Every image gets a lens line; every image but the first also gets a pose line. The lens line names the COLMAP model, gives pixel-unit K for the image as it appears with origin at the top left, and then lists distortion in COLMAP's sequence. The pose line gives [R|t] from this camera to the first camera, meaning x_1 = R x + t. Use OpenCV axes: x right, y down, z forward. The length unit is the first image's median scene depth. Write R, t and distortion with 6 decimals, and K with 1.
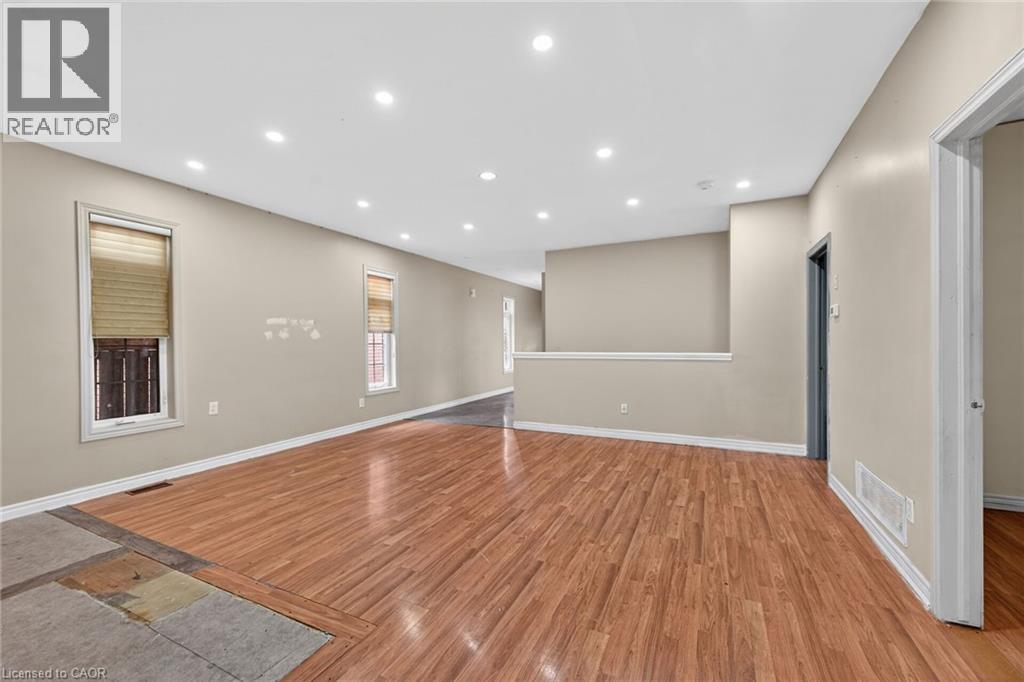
lens RADIAL K [[400.5, 0, 511.9], [0, 400.5, 336.6], [0, 0, 1]] dist [0.000550, -0.000168]
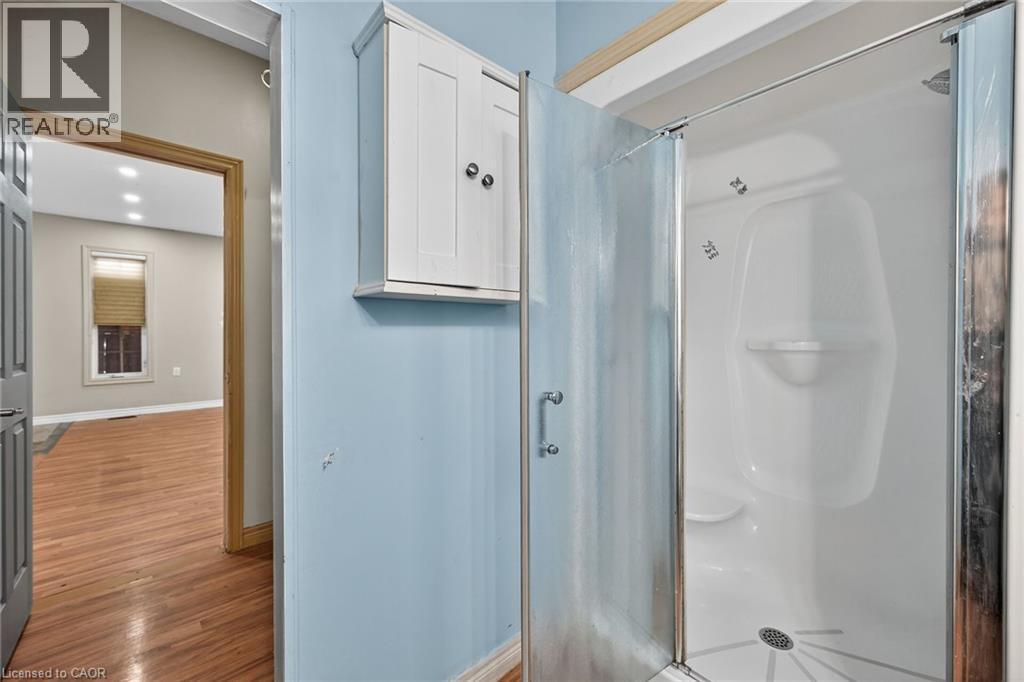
lens RADIAL K [[400.5, 0, 511.9], [0, 400.5, 336.6], [0, 0, 1]] dist [0.000550, -0.000168]
pose [[0.920554, 0.002506, -0.390608, 1.092432], [0.002714, 0.999914, 0.012812, 0.032331], [0.390607, -0.012854, 0.920468, 0.112762]]
